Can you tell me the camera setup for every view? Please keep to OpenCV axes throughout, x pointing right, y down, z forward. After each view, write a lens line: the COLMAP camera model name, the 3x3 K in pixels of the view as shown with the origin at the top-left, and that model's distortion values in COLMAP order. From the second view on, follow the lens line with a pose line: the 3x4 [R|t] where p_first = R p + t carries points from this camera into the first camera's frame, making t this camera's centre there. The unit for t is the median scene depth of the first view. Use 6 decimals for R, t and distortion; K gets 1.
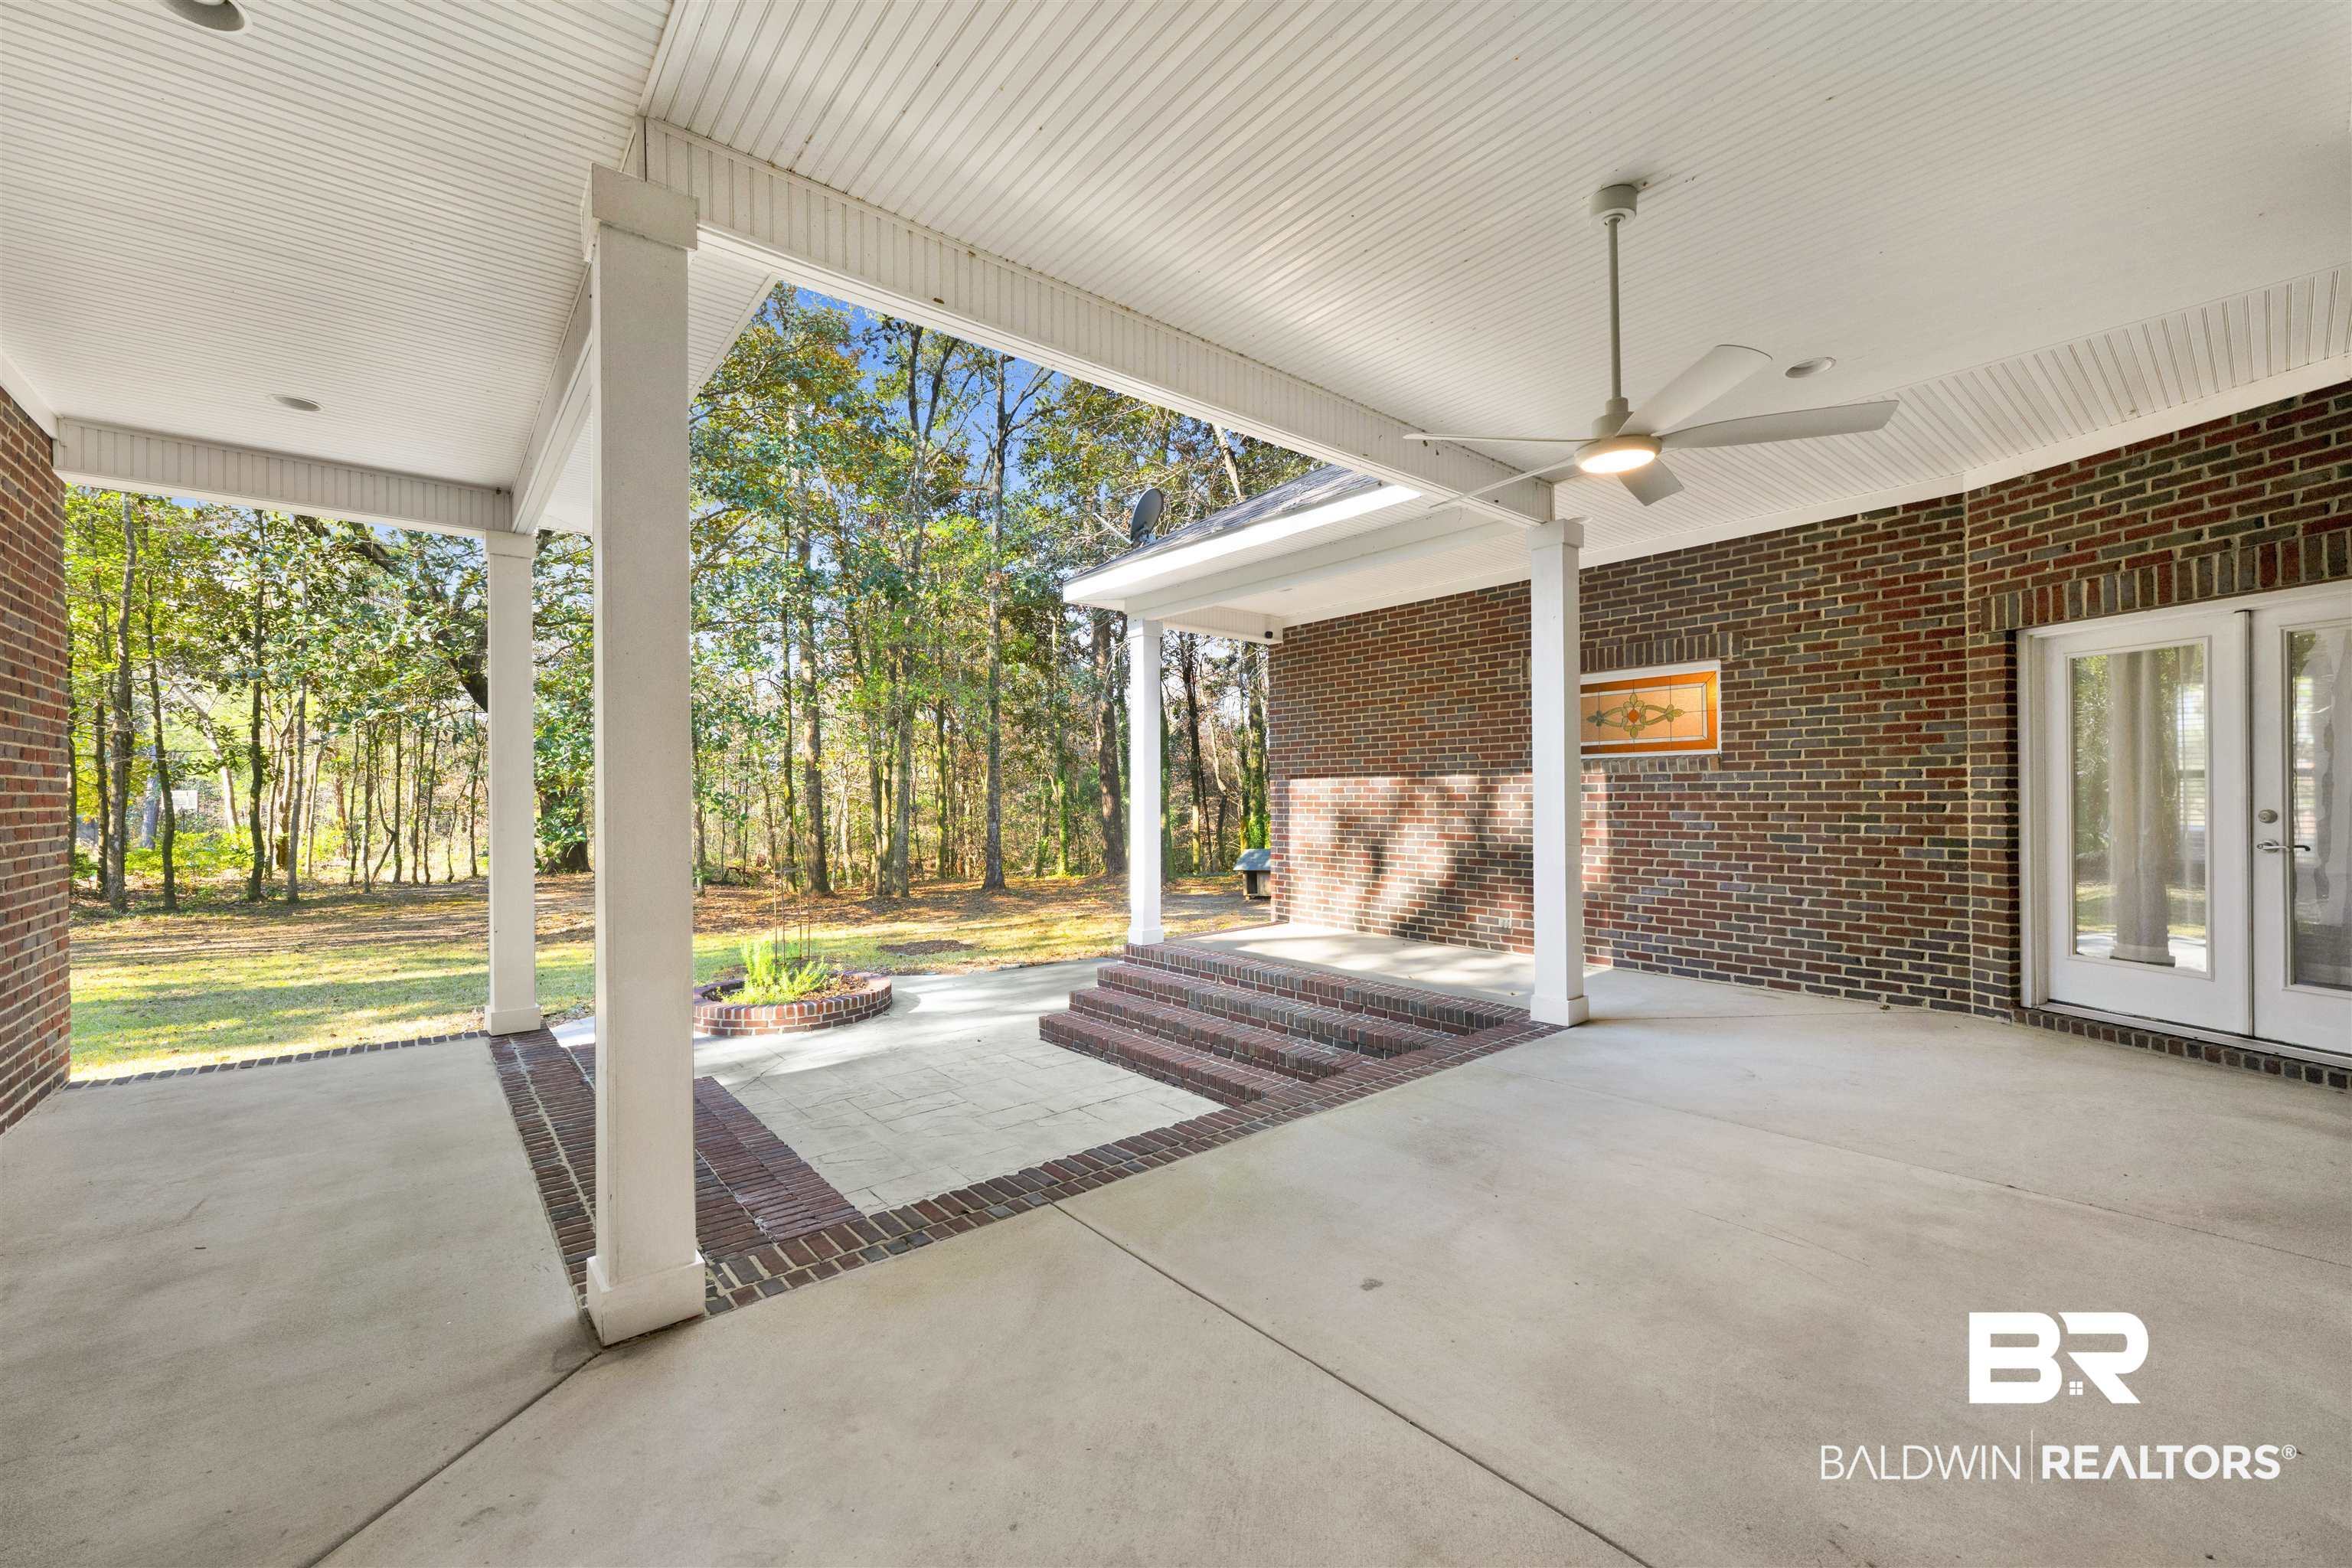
lens RADIAL K [[962.9, 0, 1192.8], [0, 962.9, 788.5], [0, 0, 1]] dist [0.006411, -0.000673]
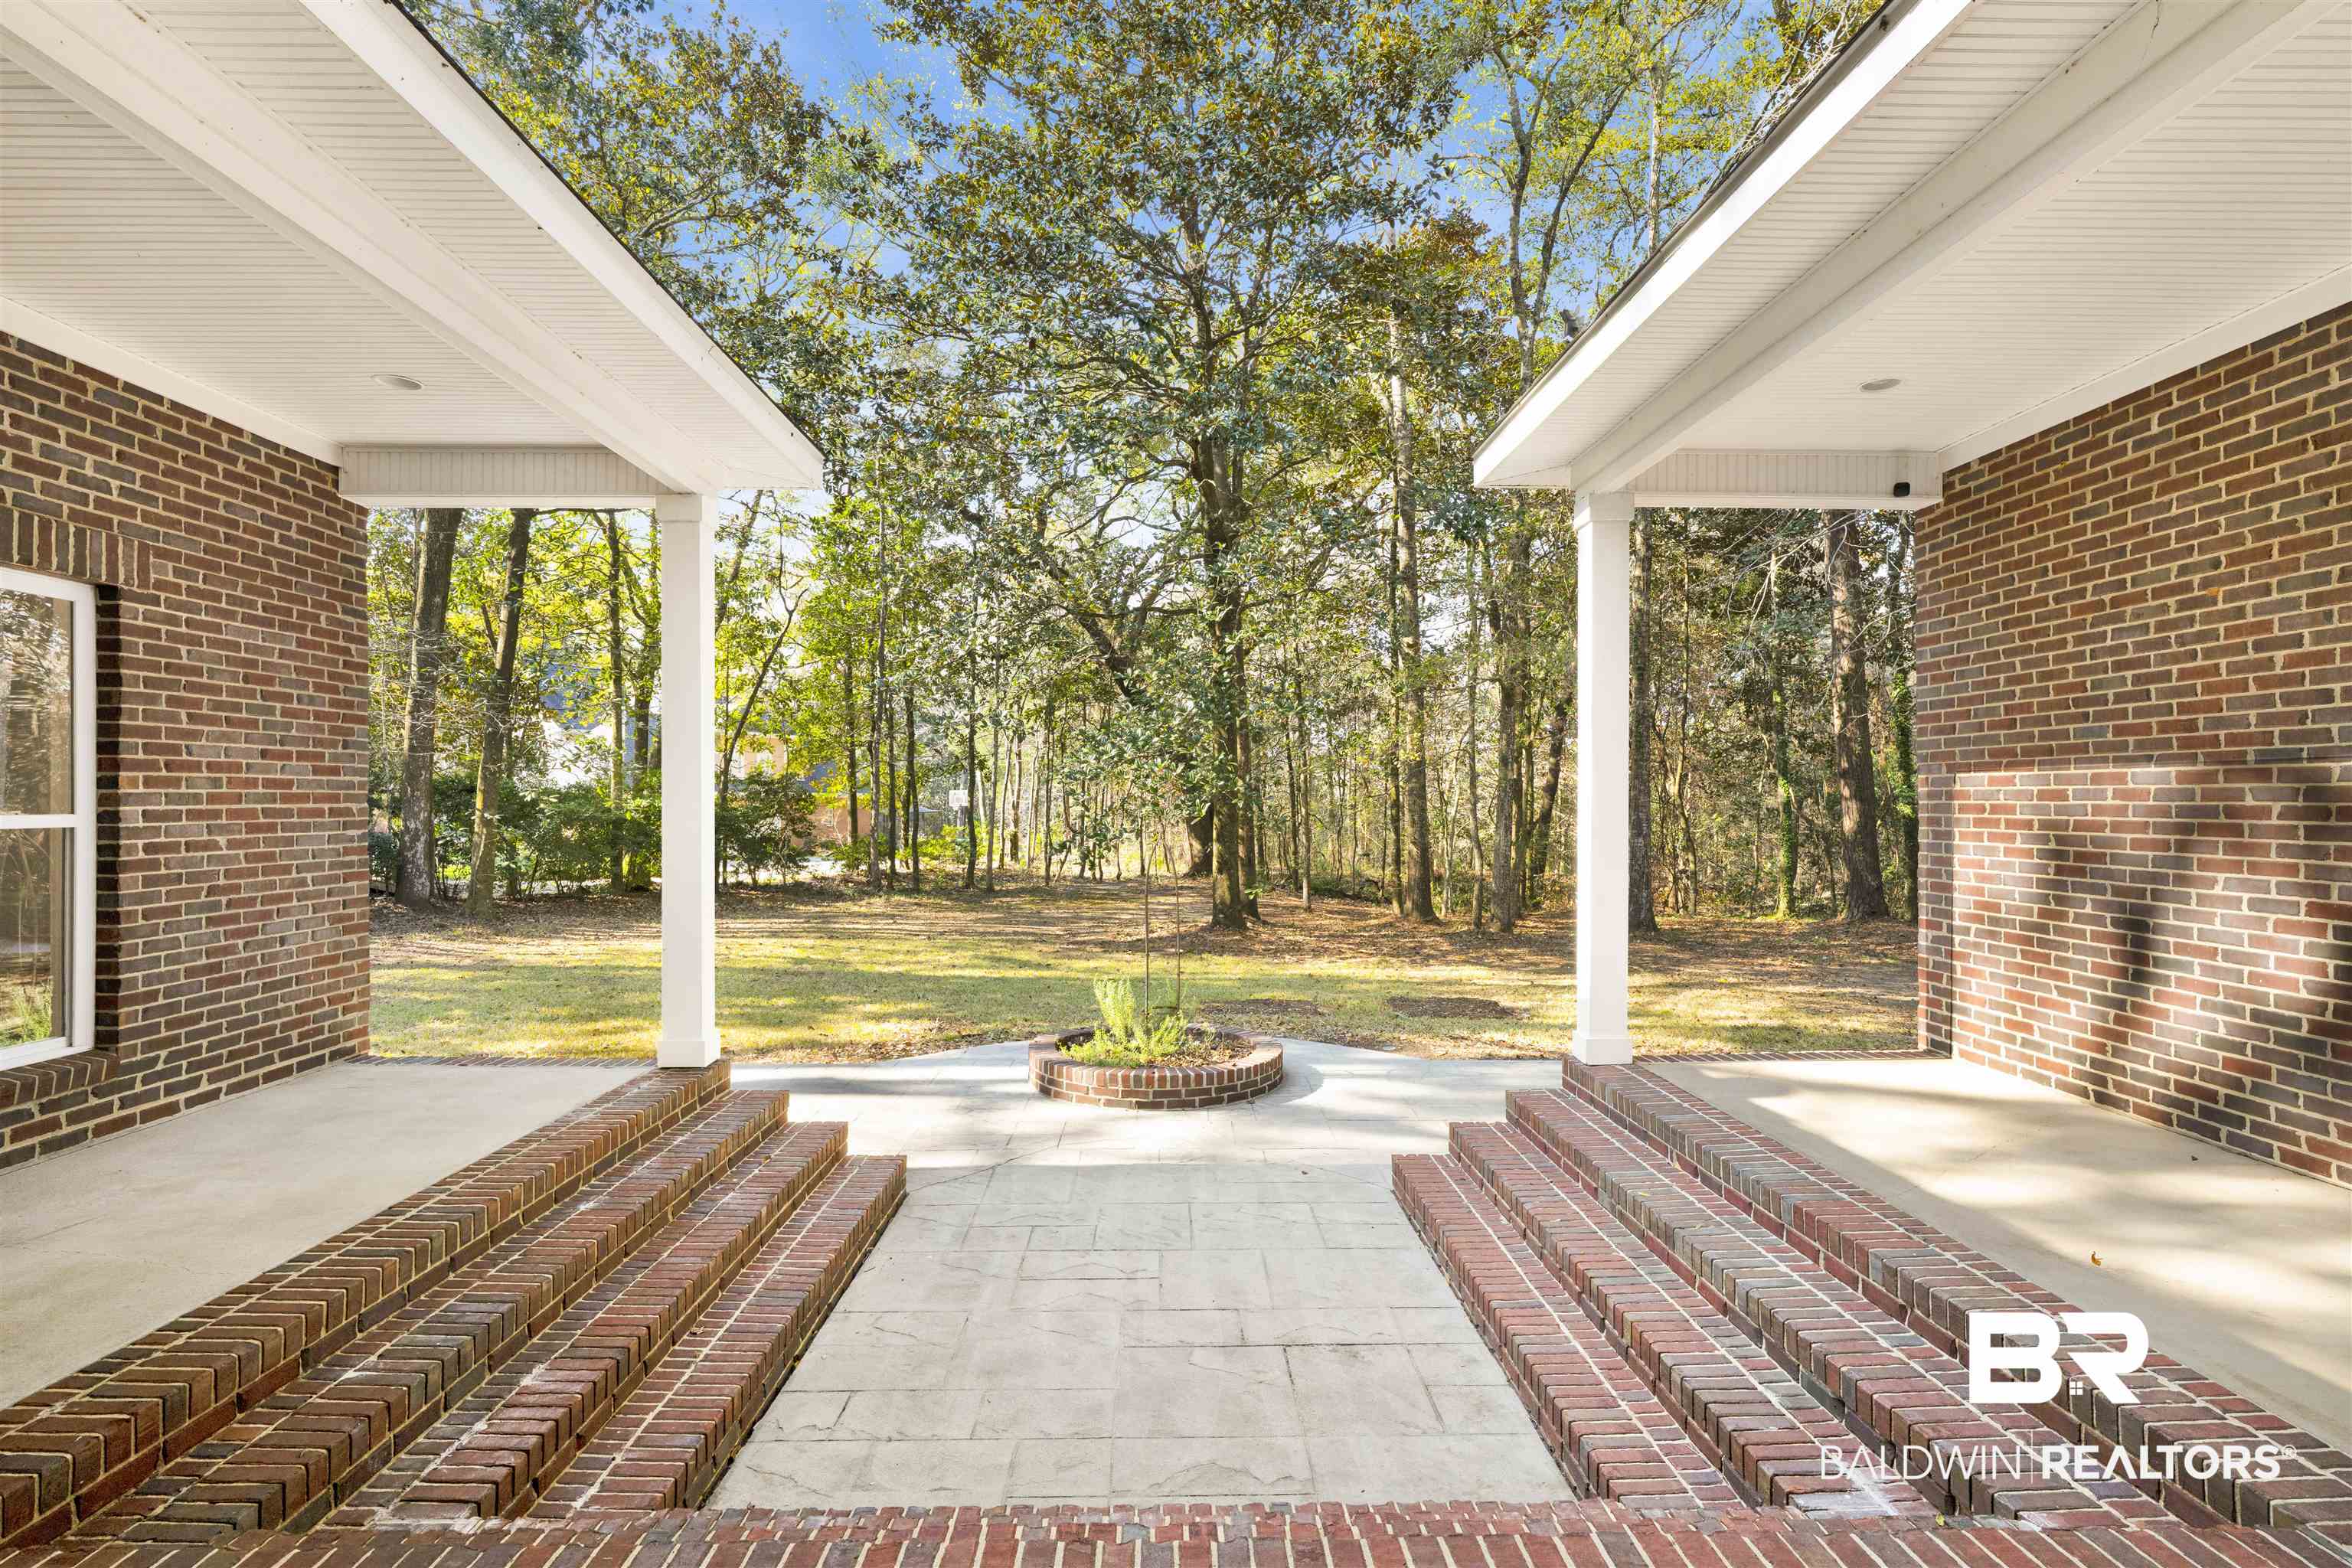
lens RADIAL K [[1150.3, 0, 1169.6], [0, 1150.3, 786.4], [0, 0, 1]] dist [-0.002170, 0.000639]
pose [[0.764741, -0.000335, -0.644338, 0.196592], [-0.001634, 0.999996, -0.002460, 0.000889], [0.644336, 0.002934, 0.764737, 0.316080]]
